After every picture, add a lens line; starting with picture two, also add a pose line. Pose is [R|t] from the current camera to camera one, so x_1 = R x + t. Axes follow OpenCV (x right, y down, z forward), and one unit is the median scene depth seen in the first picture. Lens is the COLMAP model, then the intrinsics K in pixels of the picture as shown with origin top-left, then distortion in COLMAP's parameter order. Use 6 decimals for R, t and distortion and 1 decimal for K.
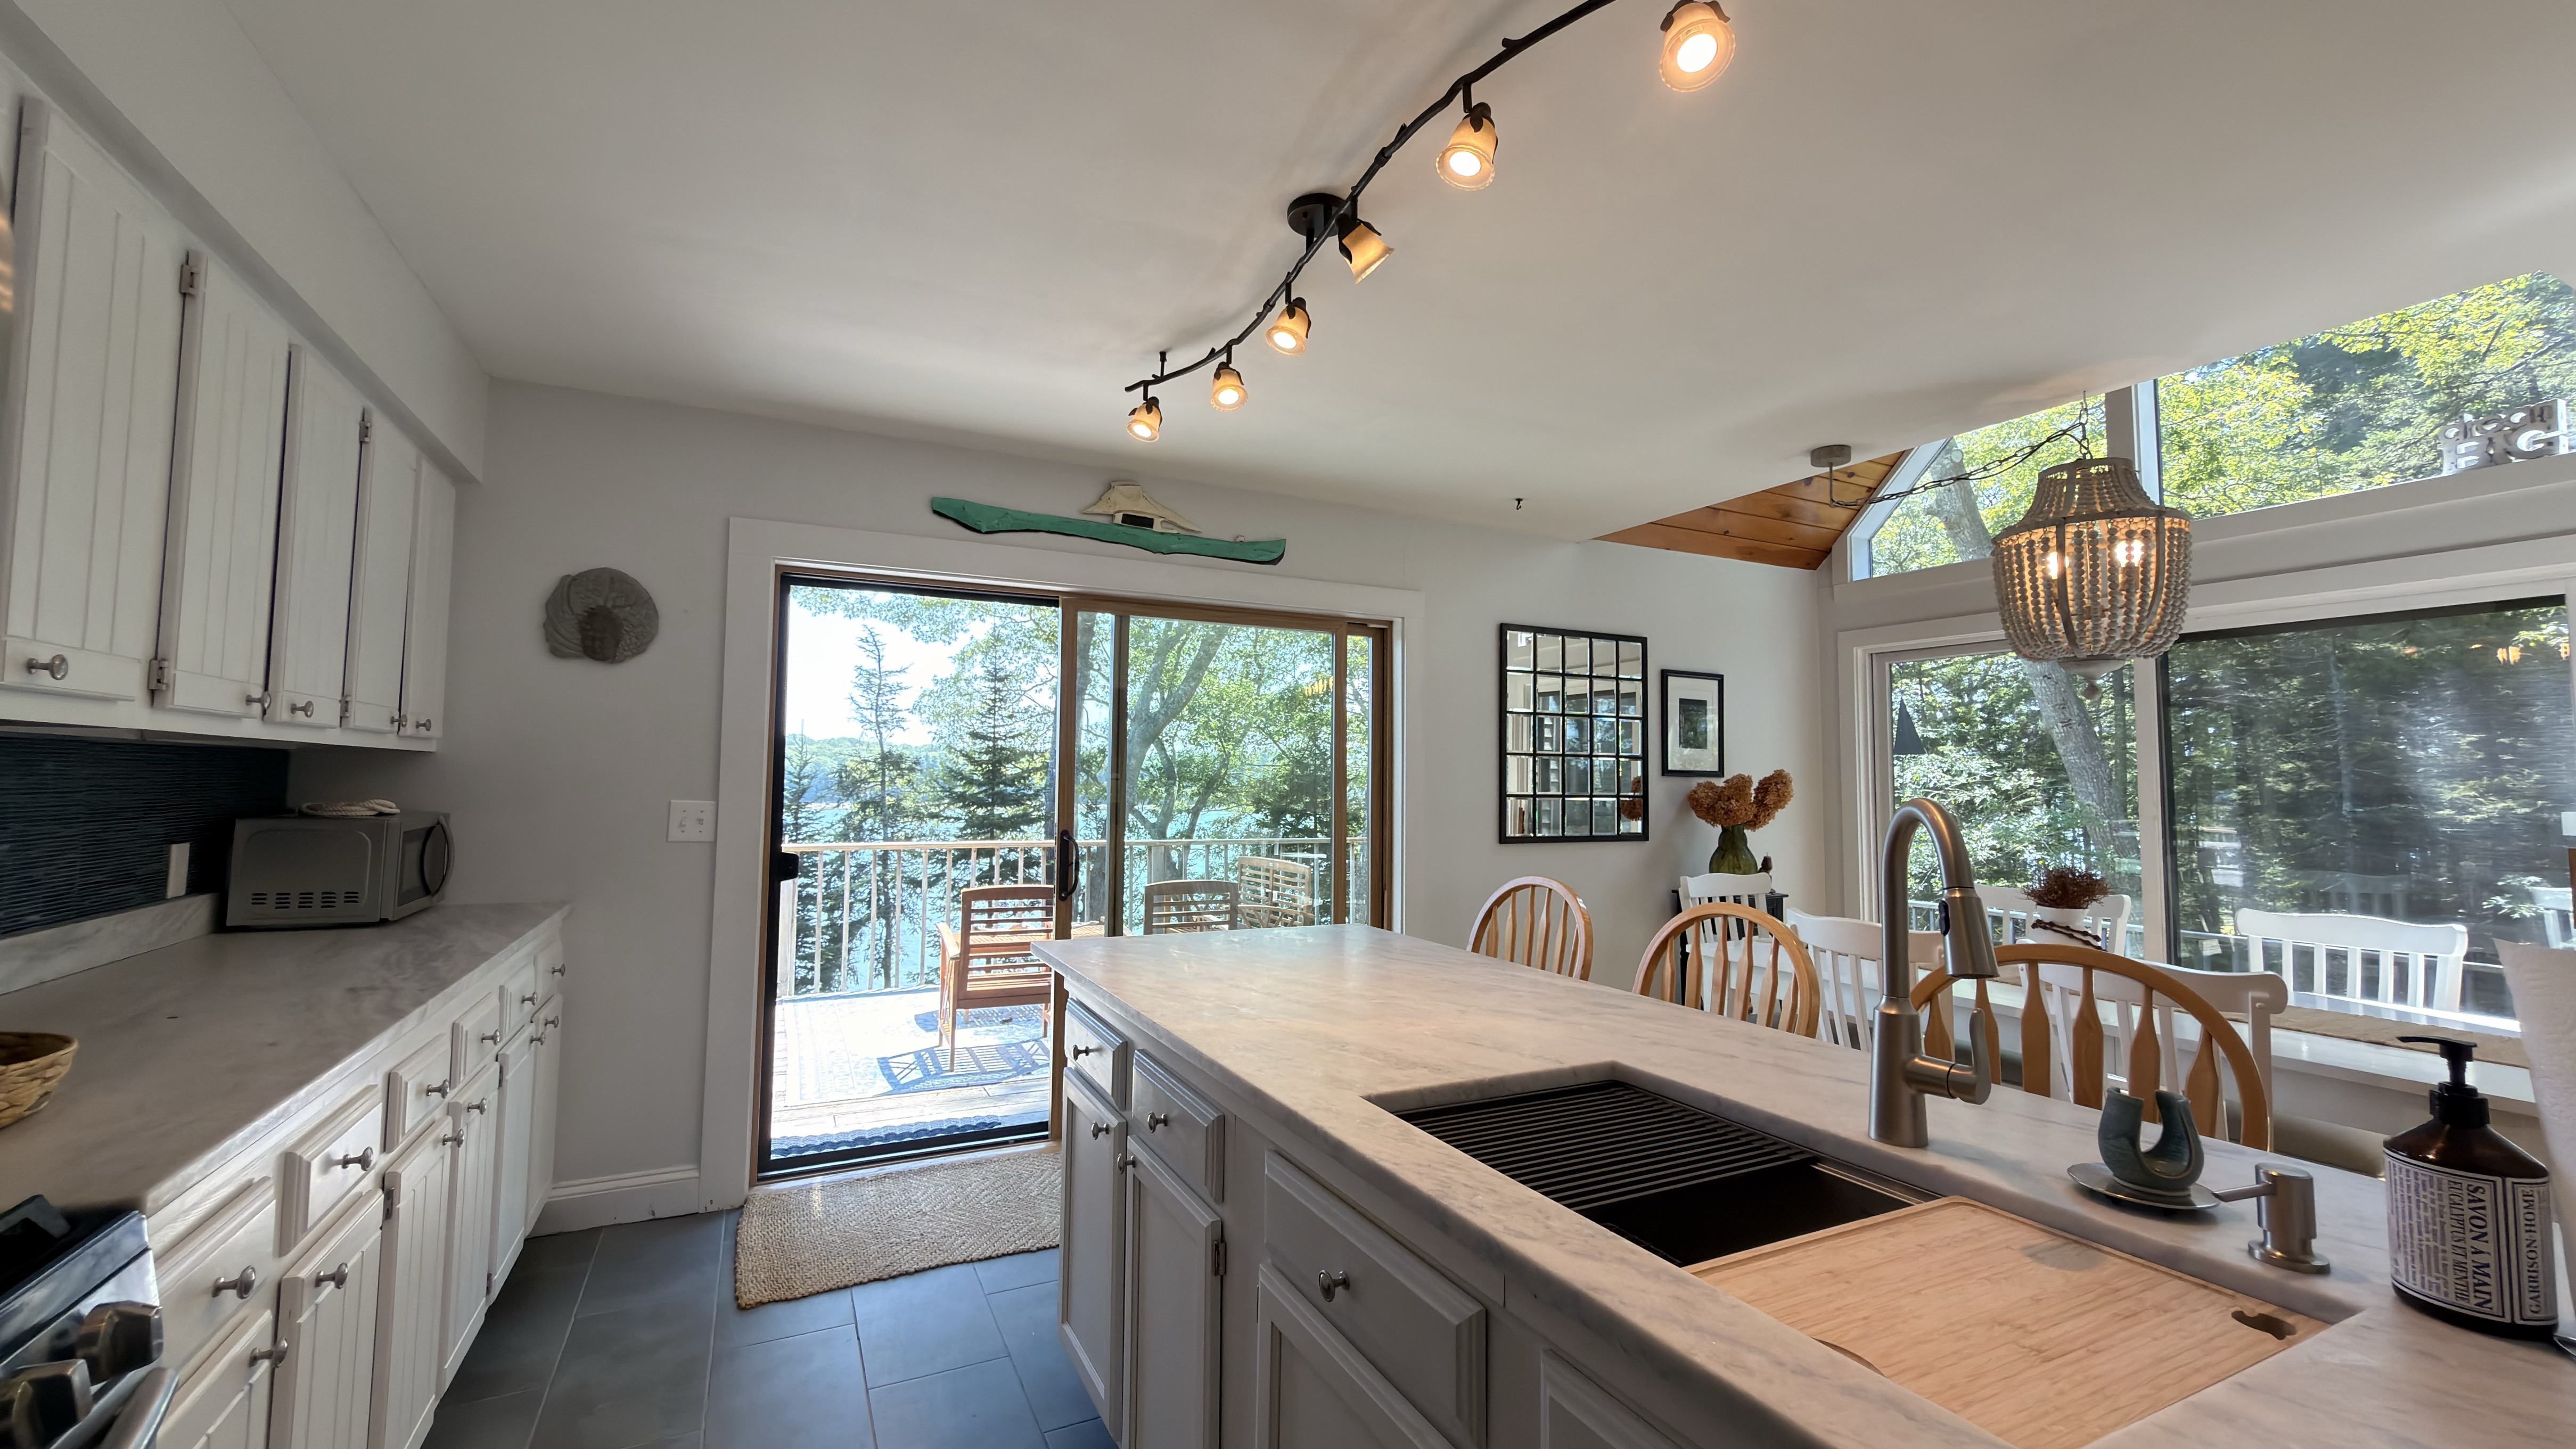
lens RADIAL K [[1034.0, 0, 1282.8], [0, 1034.0, 730.7], [0, 0, 1]] dist [-0.003226, 0.000868]
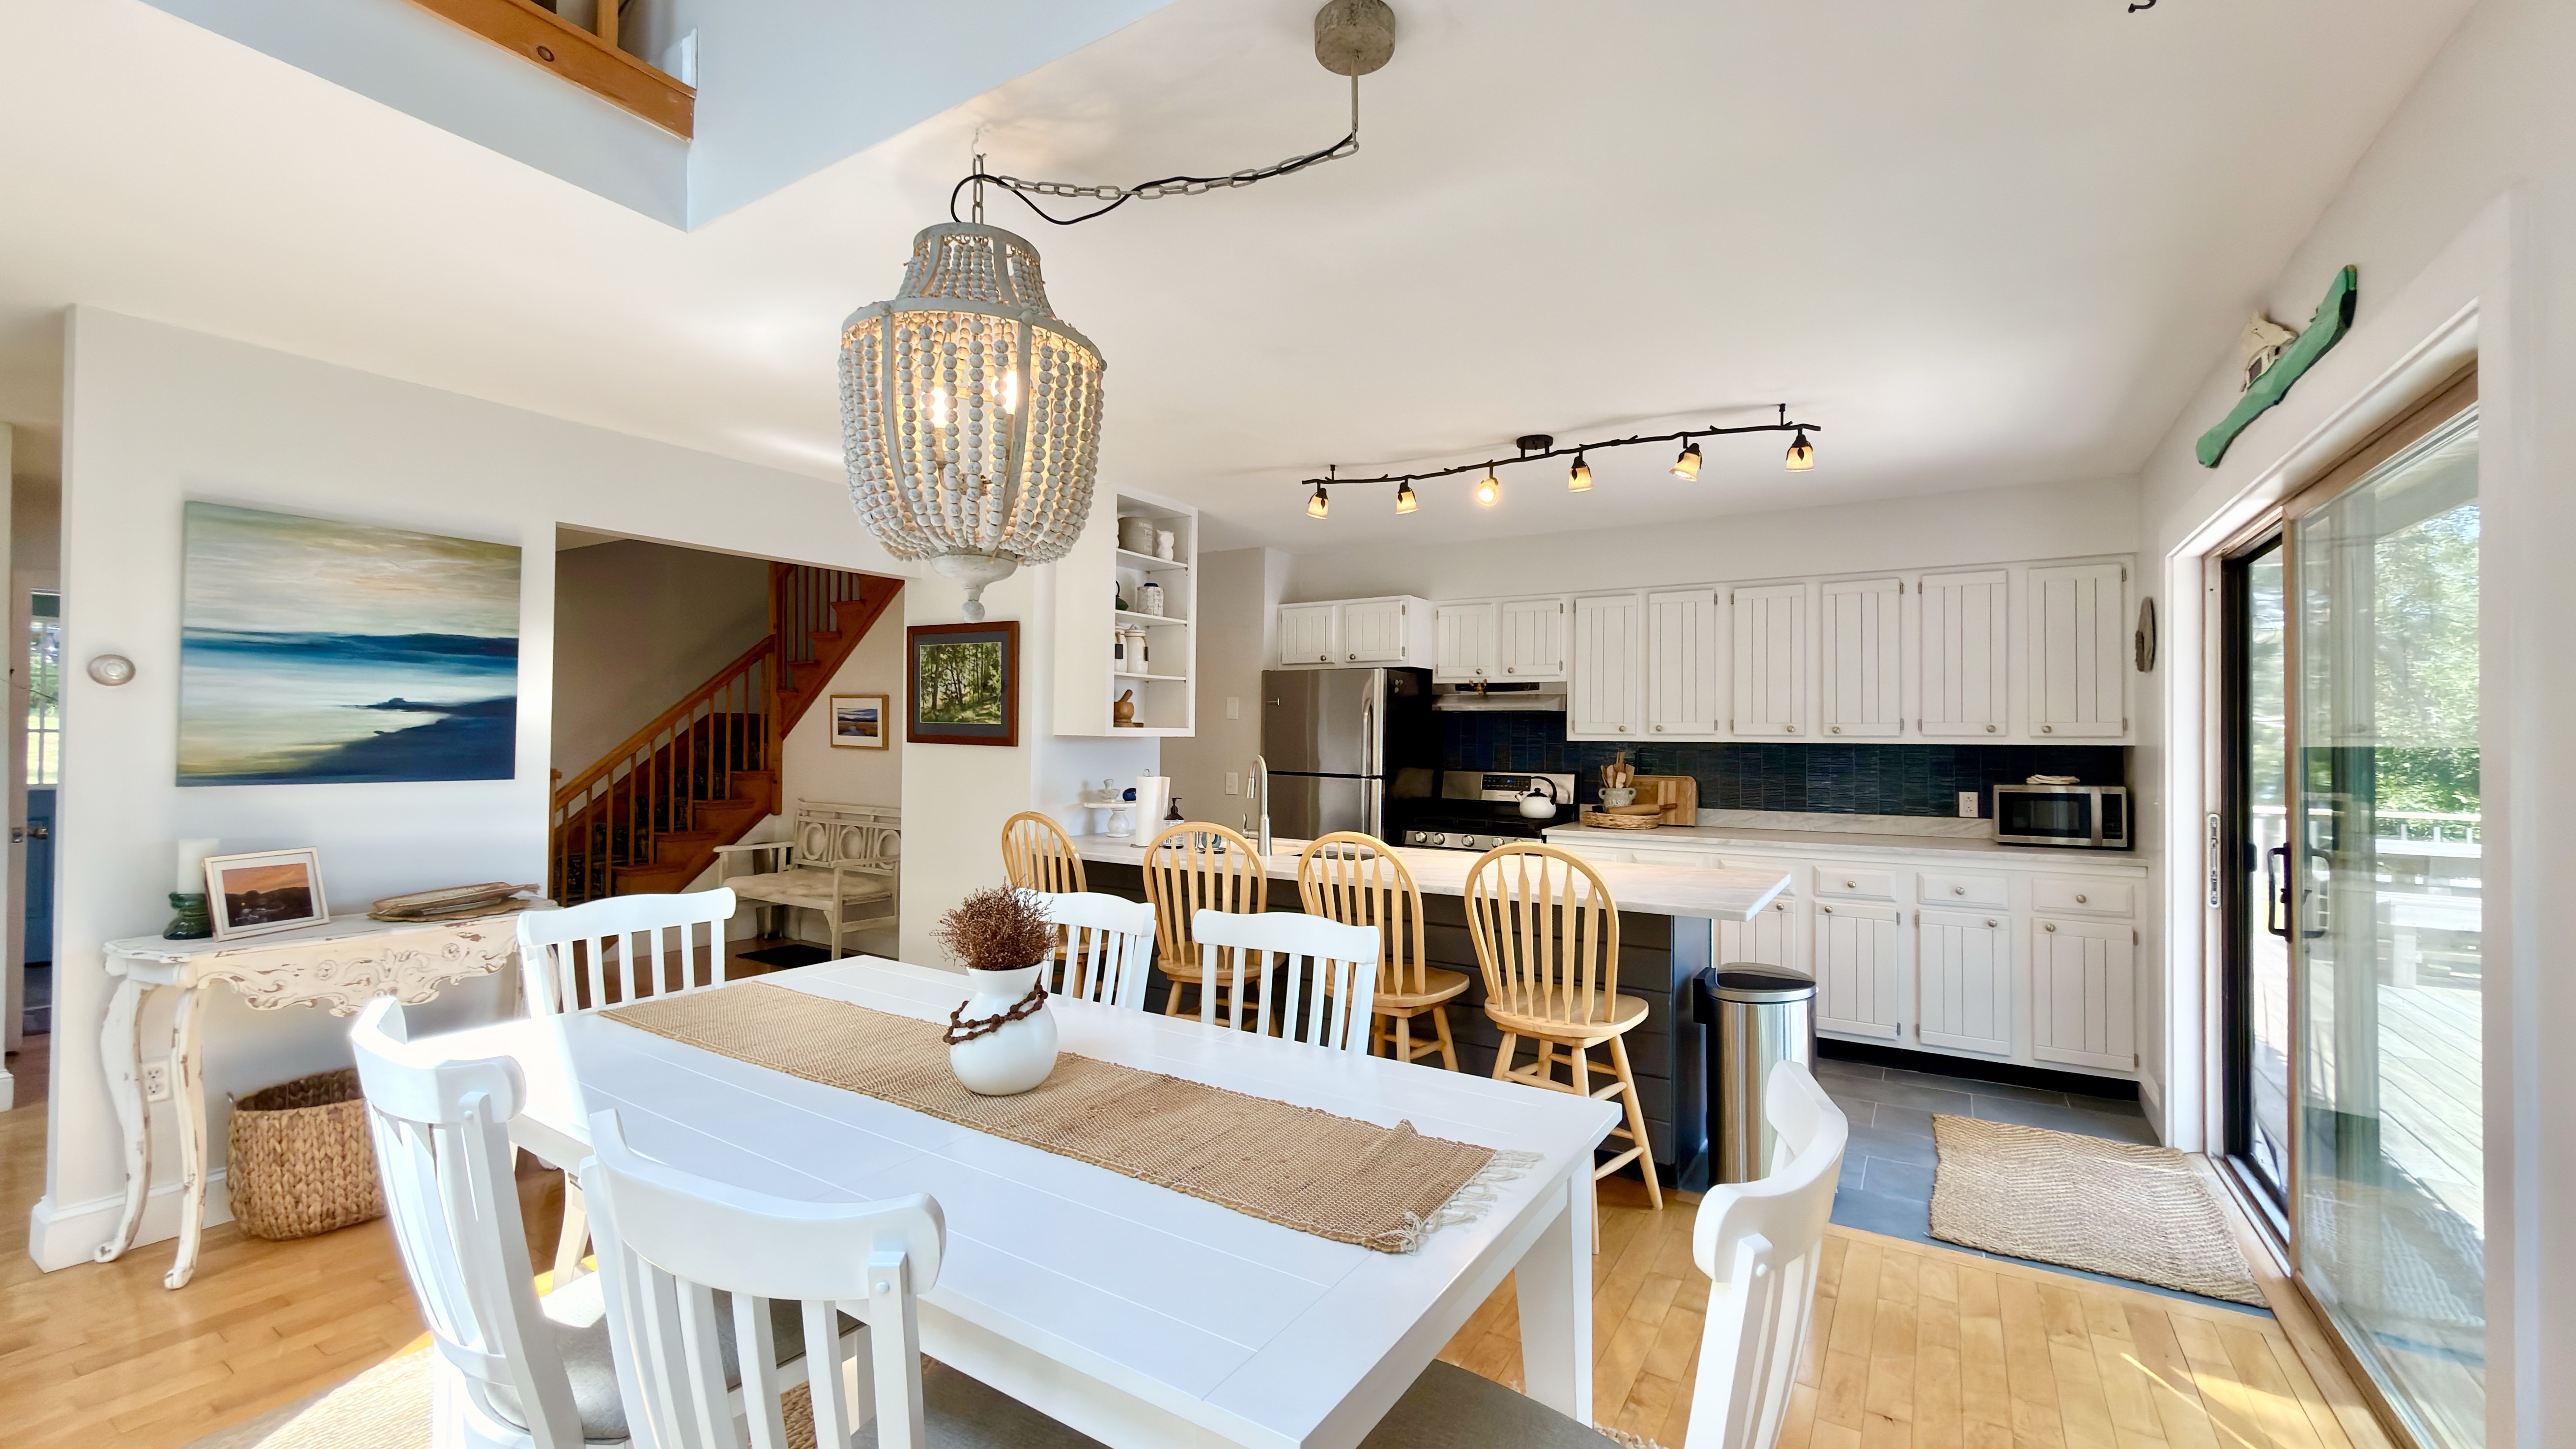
lens RADIAL K [[1034.2, 0, 1276.2], [0, 1034.2, 727.5], [0, 0, 1]] dist [-0.003226, 0.000868]
pose [[-0.861062, -0.024215, -0.507922, 0.616989], [0.007547, 0.998147, -0.060381, 0.048868], [0.508443, -0.055825, -0.859284, 1.062388]]
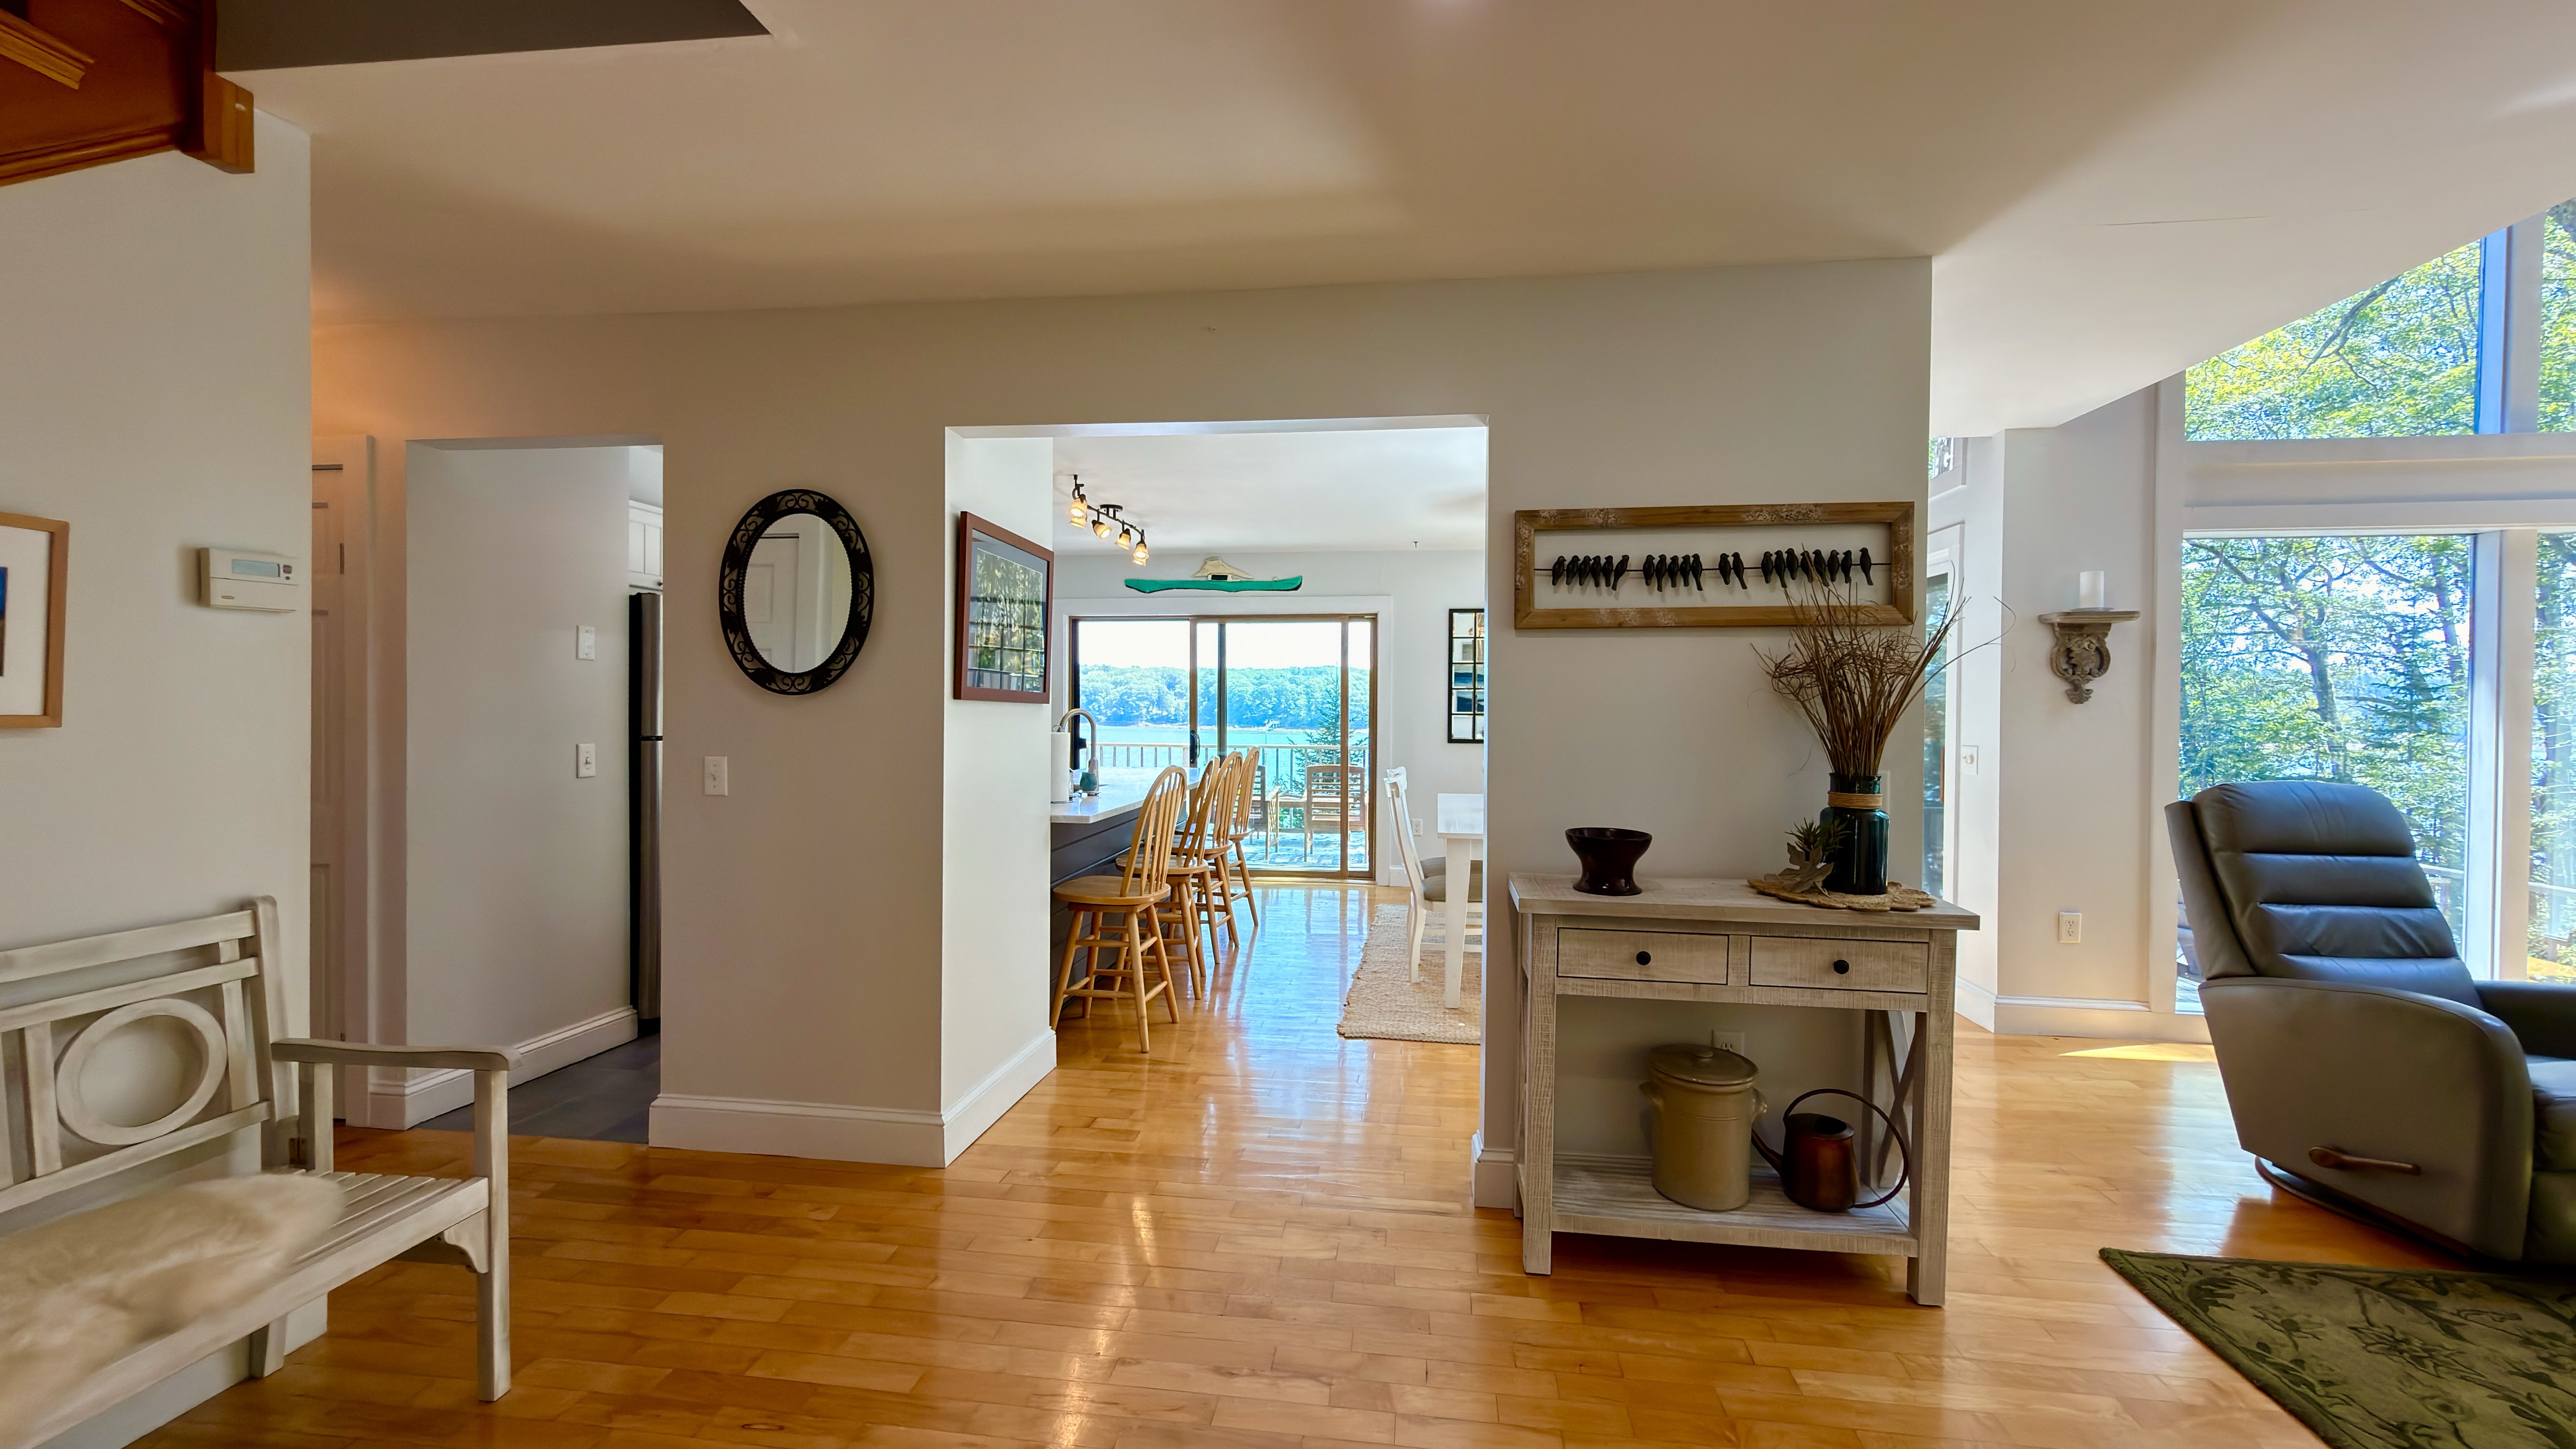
lens RADIAL K [[1034.2, 0, 1283.4], [0, 1034.2, 715.7], [0, 0, 1]] dist [-0.003226, 0.000868]
pose [[0.825634, -0.000704, -0.564206, 0.947173], [0.031936, 0.998454, 0.045488, -0.018283], [0.563302, -0.055575, 0.824380, -0.522659]]
